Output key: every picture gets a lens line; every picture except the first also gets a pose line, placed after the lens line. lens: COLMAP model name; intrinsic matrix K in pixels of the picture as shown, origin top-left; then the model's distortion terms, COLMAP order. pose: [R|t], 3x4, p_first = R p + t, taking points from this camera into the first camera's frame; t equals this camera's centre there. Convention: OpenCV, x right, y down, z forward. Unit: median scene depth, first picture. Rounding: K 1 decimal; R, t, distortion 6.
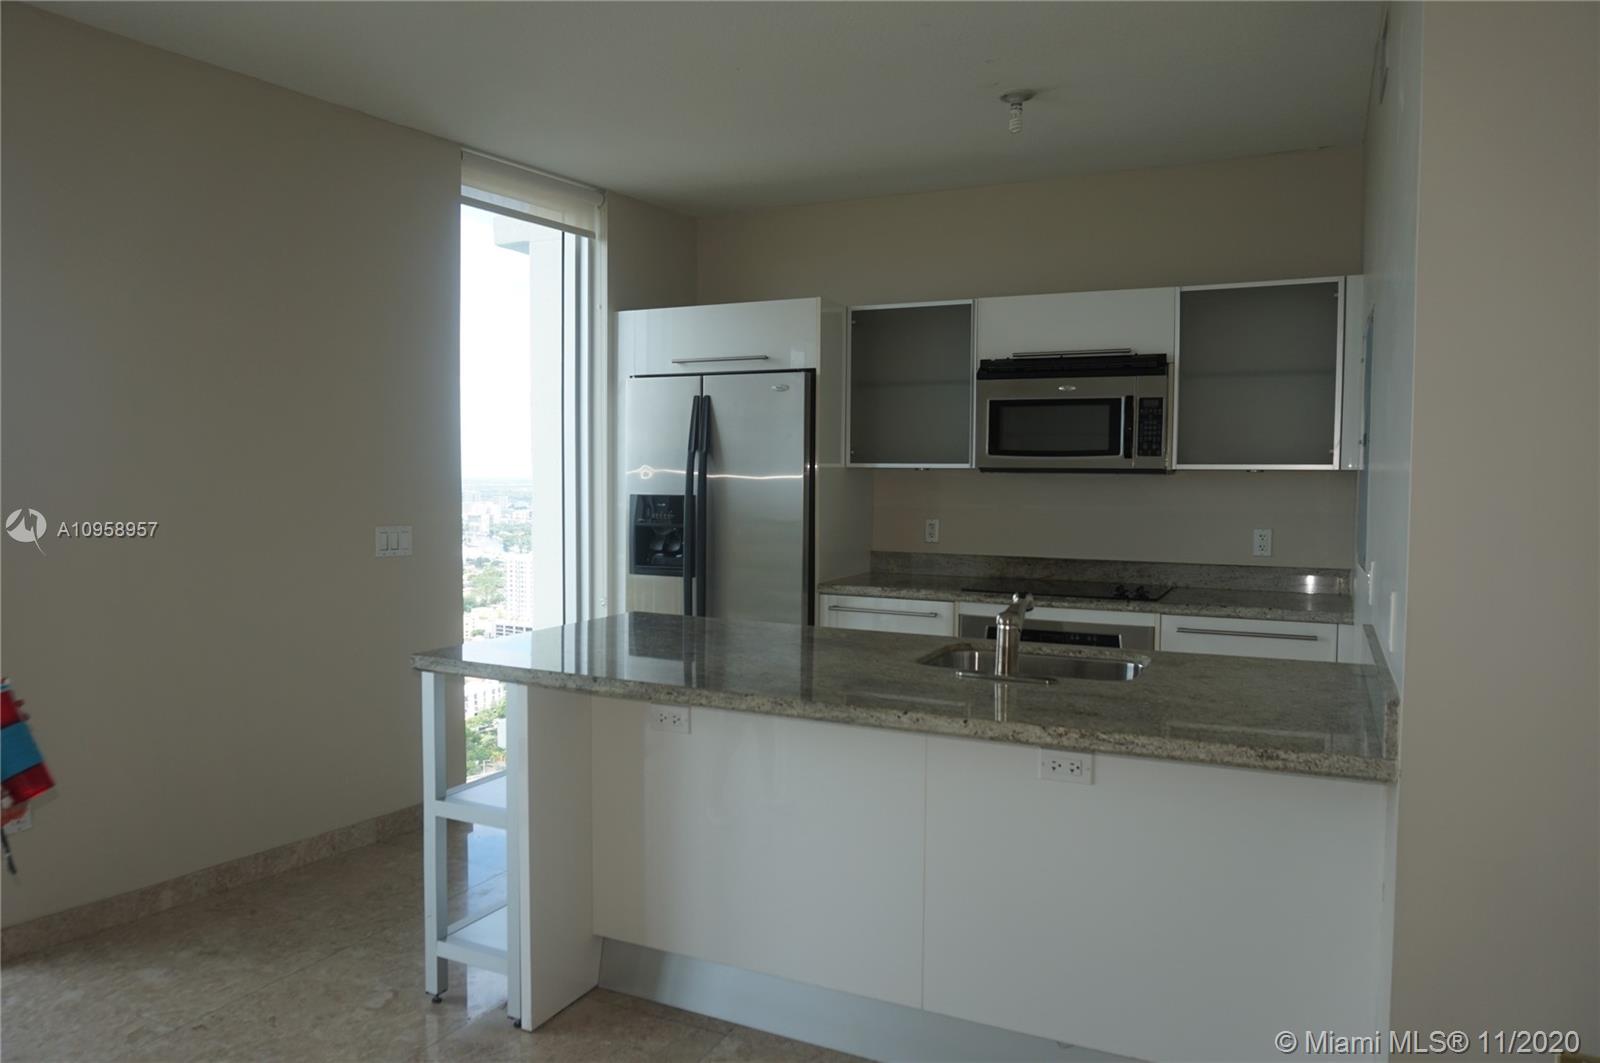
lens RADIAL K [[1079.0, 0, 800.0], [0, 1079.0, 531.5], [0, 0, 1]] dist [-0.046331, 0.033636]
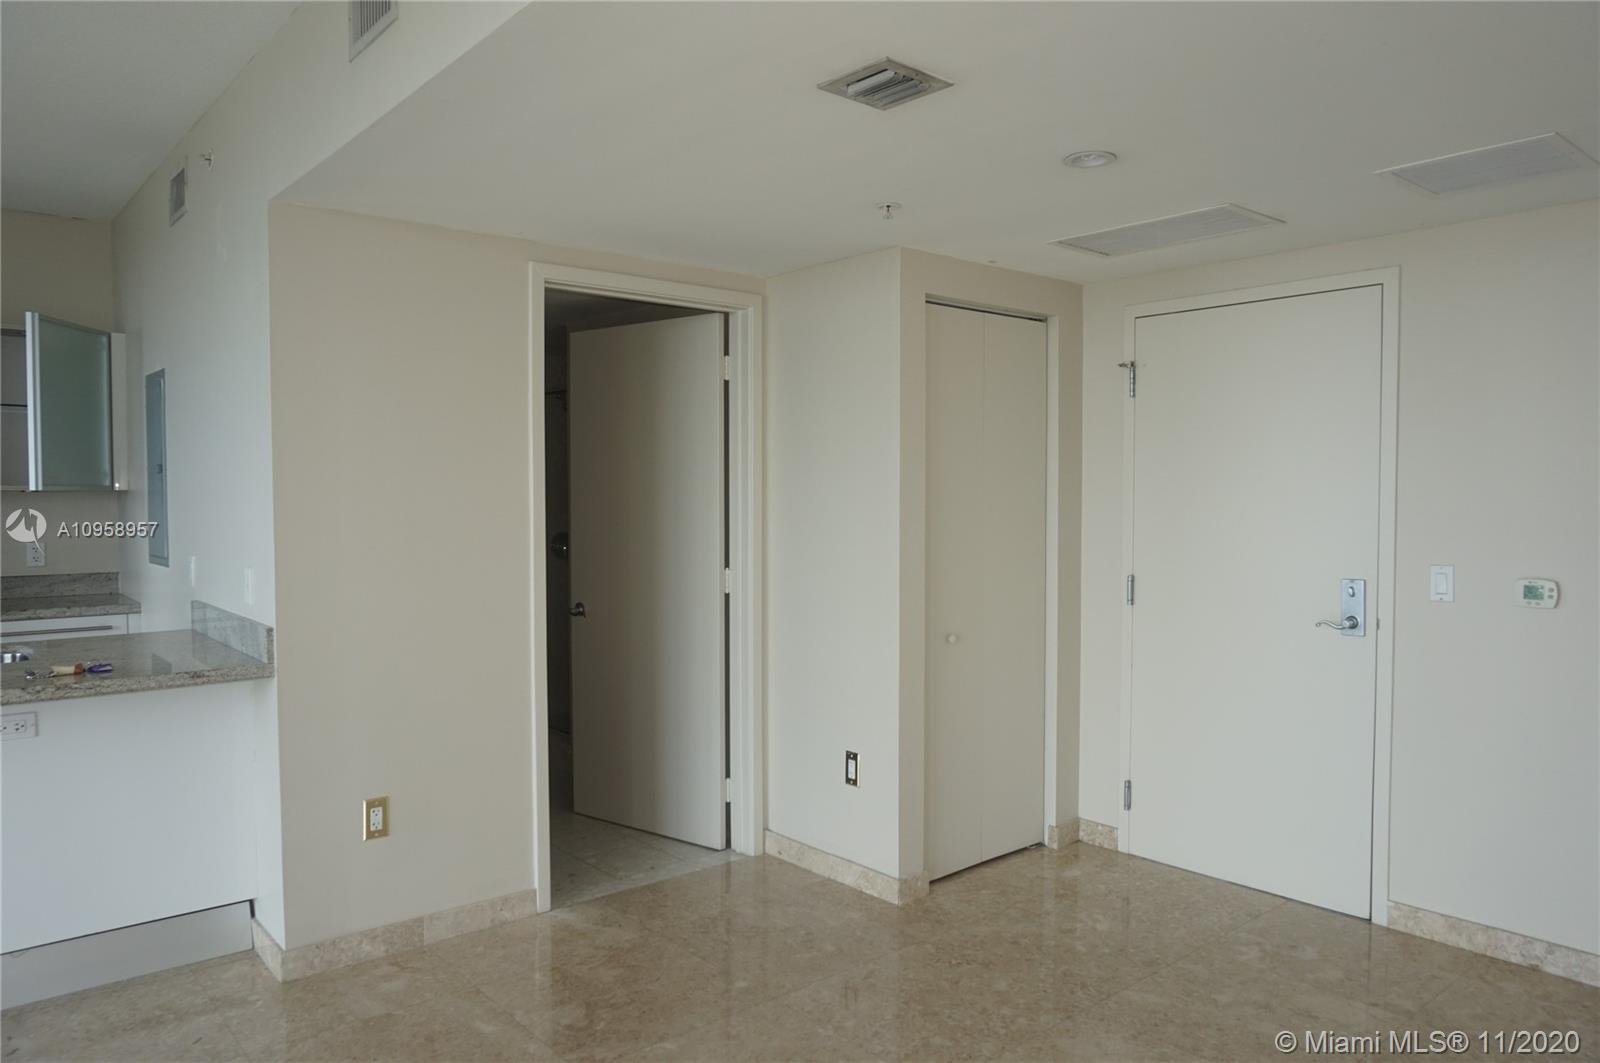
lens RADIAL K [[1079.0, 0, 800.0], [0, 1079.0, 531.5], [0, 0, 1]] dist [-0.046331, 0.033636]
pose [[0.398516, -0.036212, 0.916446, -0.285227], [0.050815, 0.998557, 0.017360, 0.007561], [-0.915752, 0.039651, 0.399782, -0.197588]]
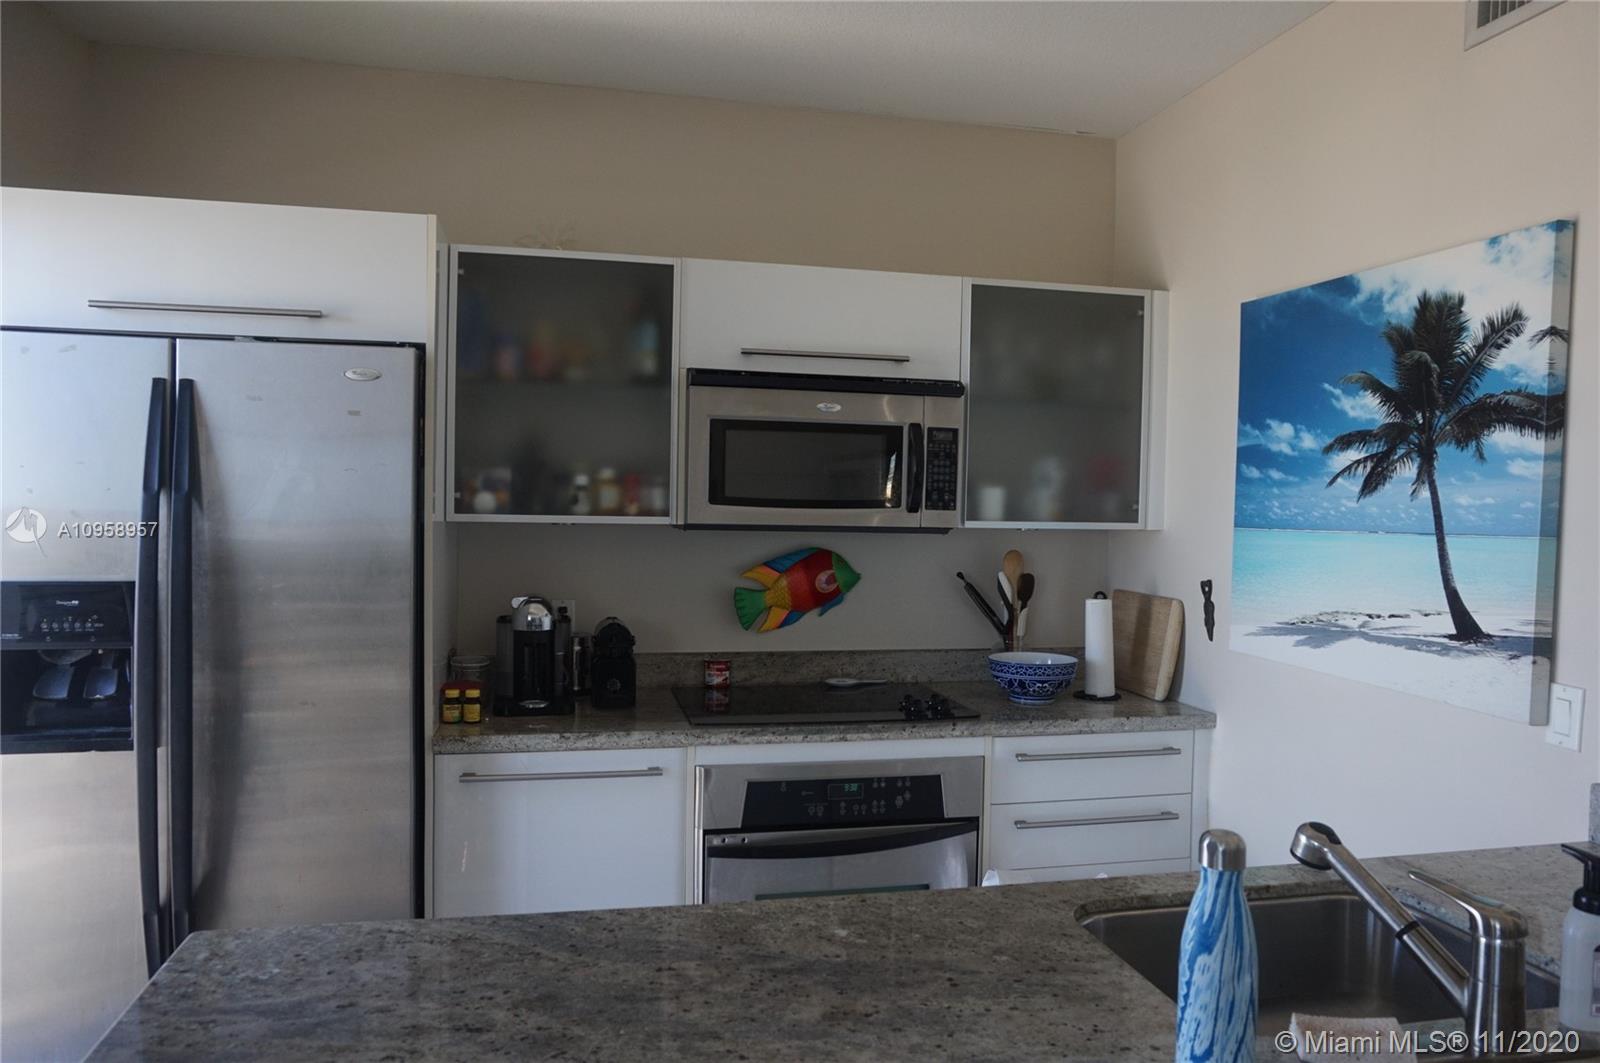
lens RADIAL K [[1079.0, 0, 800.0], [0, 1079.0, 531.5], [0, 0, 1]] dist [-0.046331, 0.033636]
pose [[0.788225, -0.009948, 0.615307, -0.185159], [0.020681, 0.999733, -0.010329, -0.050165], [-0.615040, 0.020866, 0.788220, 0.490776]]
